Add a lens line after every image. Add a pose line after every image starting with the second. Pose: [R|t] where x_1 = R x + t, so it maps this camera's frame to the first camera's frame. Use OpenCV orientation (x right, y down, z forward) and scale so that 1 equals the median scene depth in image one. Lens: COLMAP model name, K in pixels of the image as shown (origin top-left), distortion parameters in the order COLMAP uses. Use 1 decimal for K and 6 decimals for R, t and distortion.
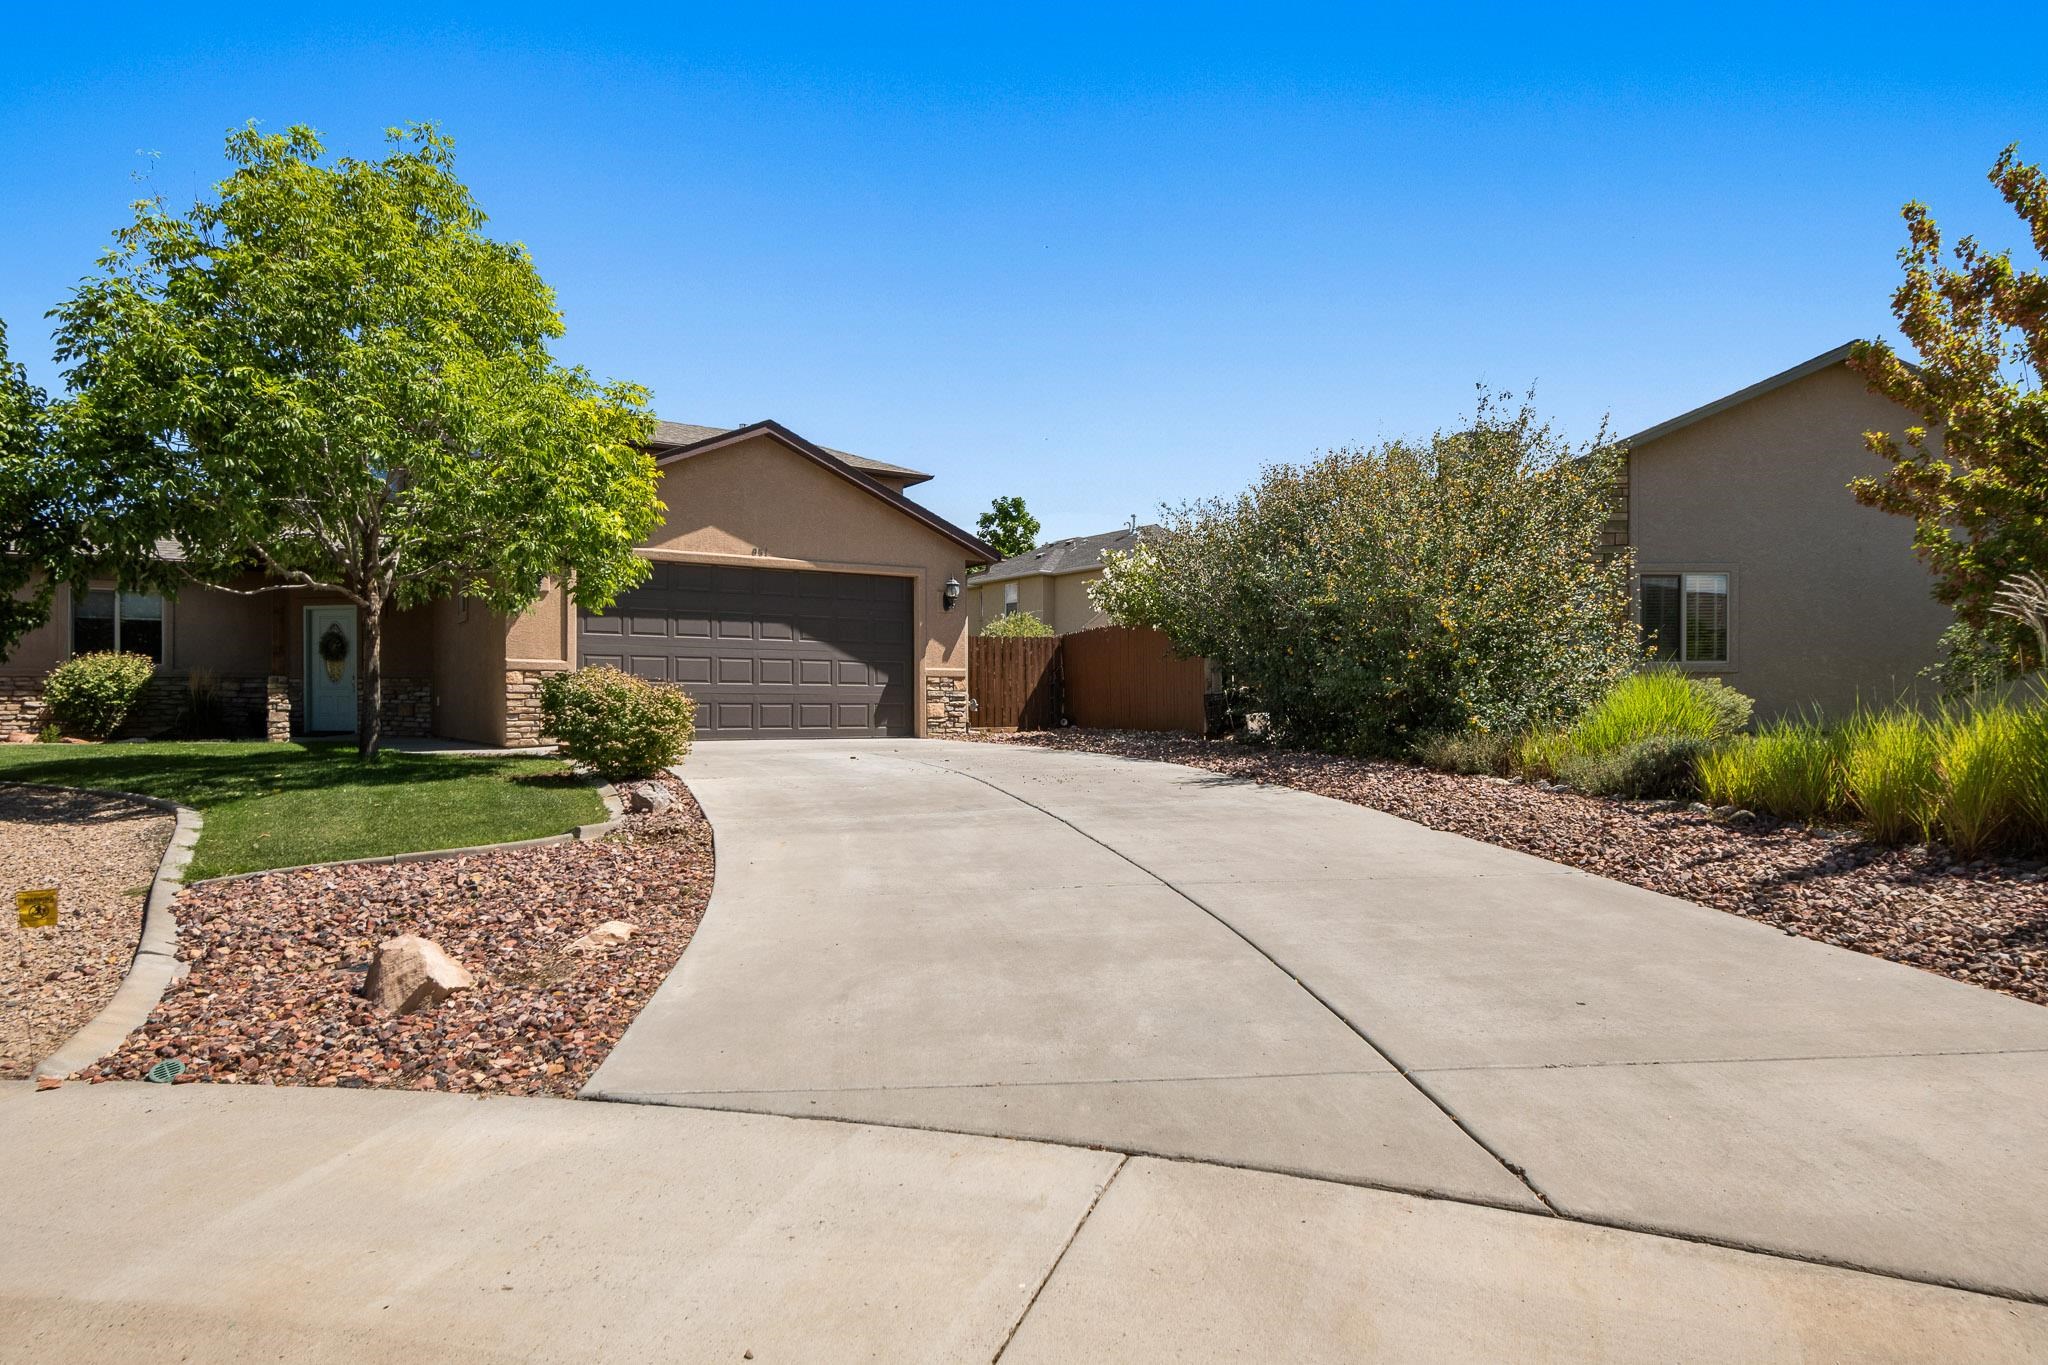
lens RADIAL K [[1236.5, 0, 1023.3], [0, 1236.5, 688.7], [0, 0, 1]] dist [-0.000798, -0.001772]
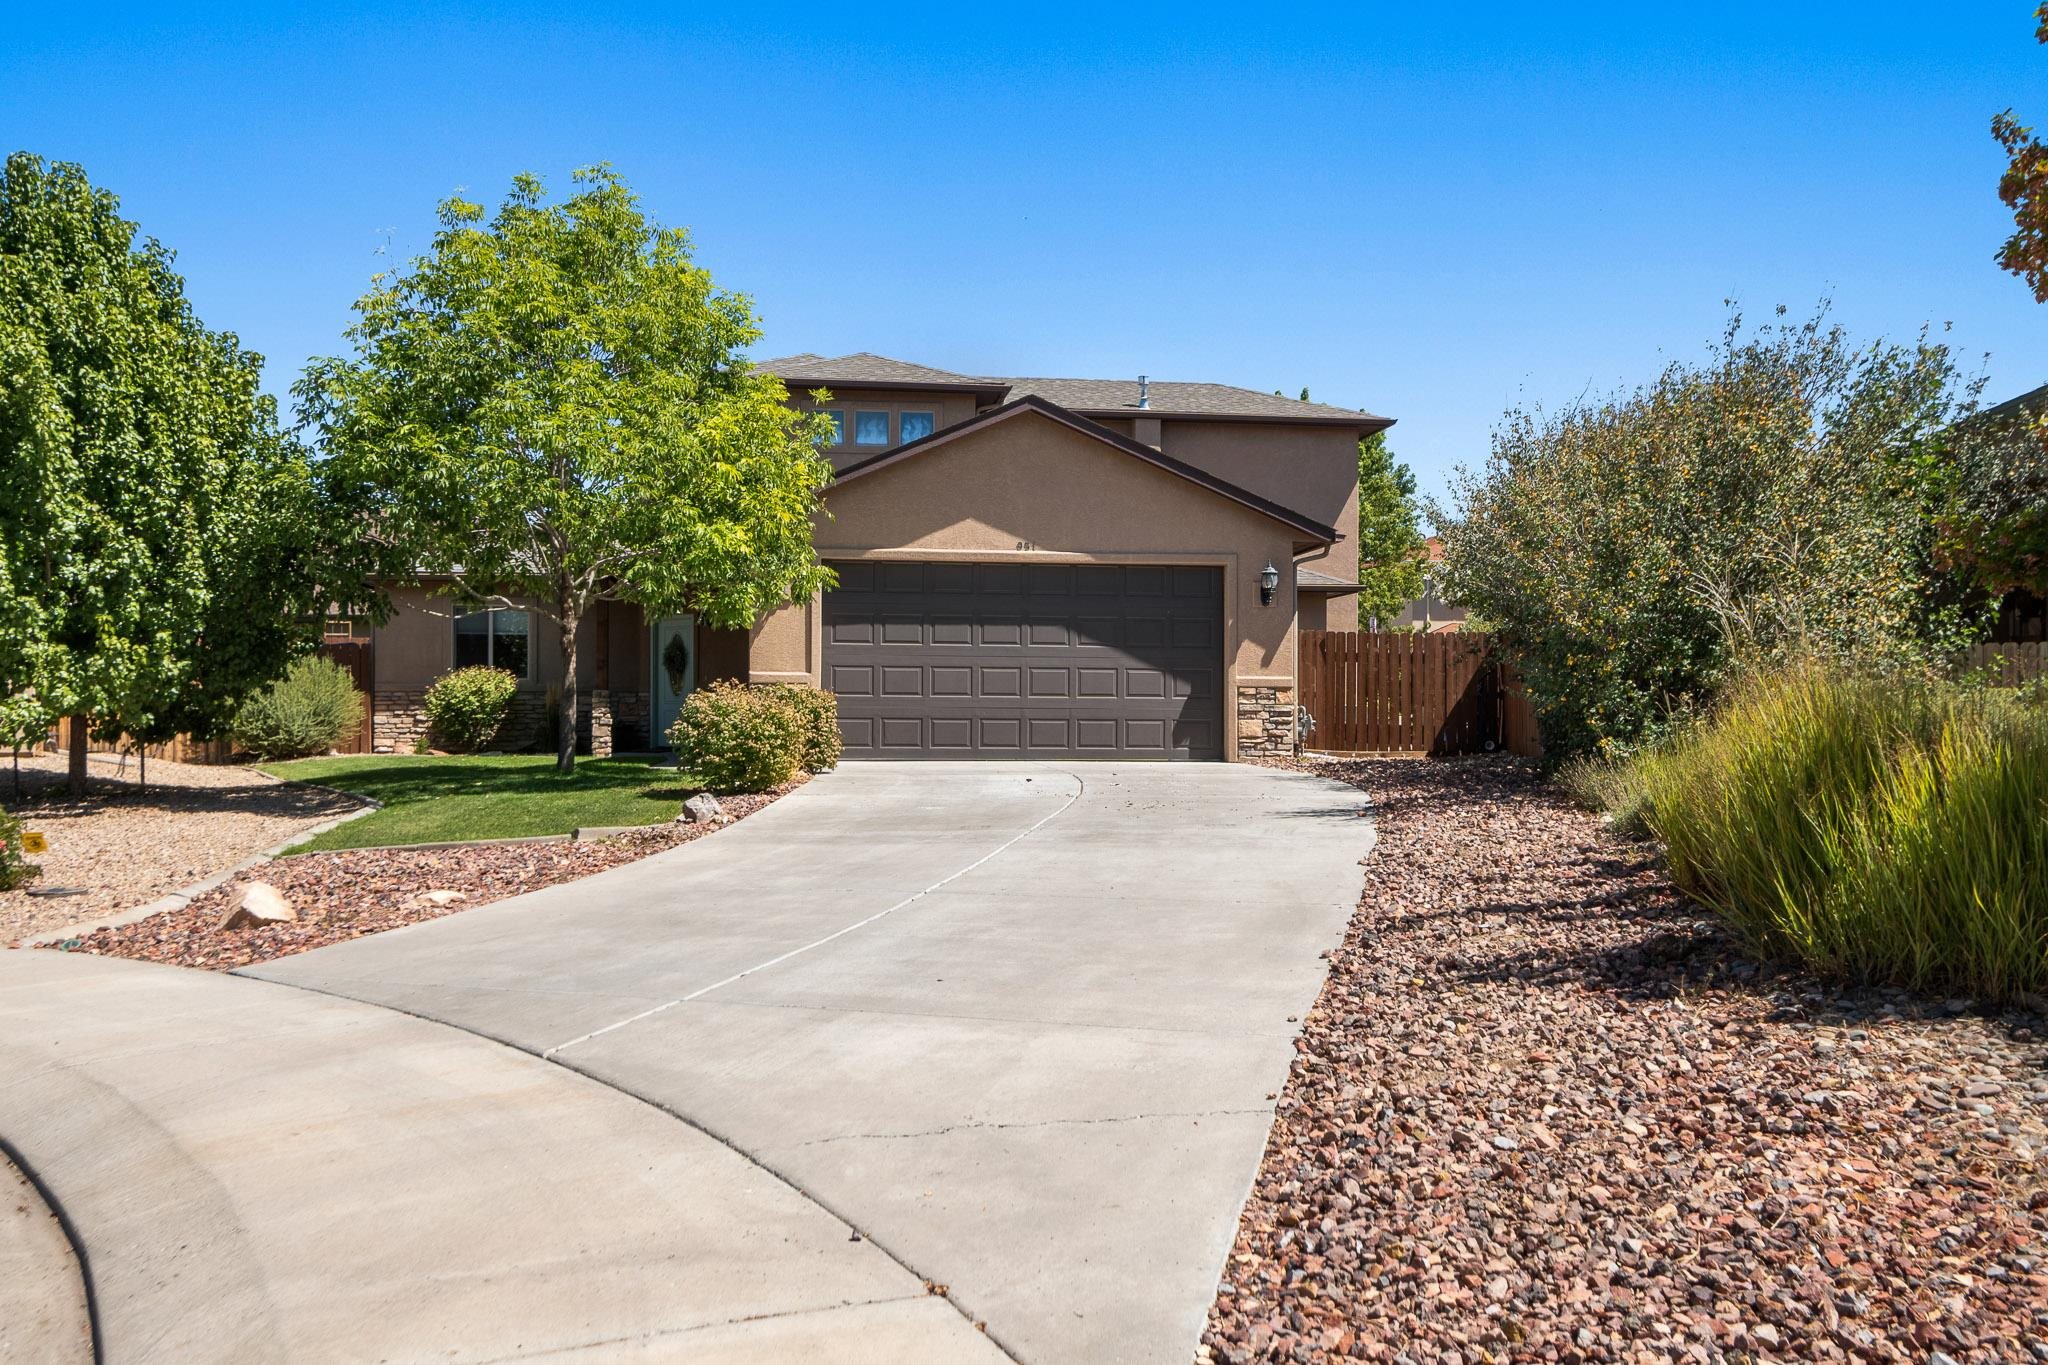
lens RADIAL K [[1774.2, 0, 1023.8], [0, 1774.2, 683.8], [0, 0, 1]] dist [-0.011786, 0.003895]
pose [[0.895163, -0.006148, -0.445696, 0.324033], [0.002302, 0.999955, -0.009171, -0.001435], [0.445732, 0.007183, 0.895138, -0.113824]]
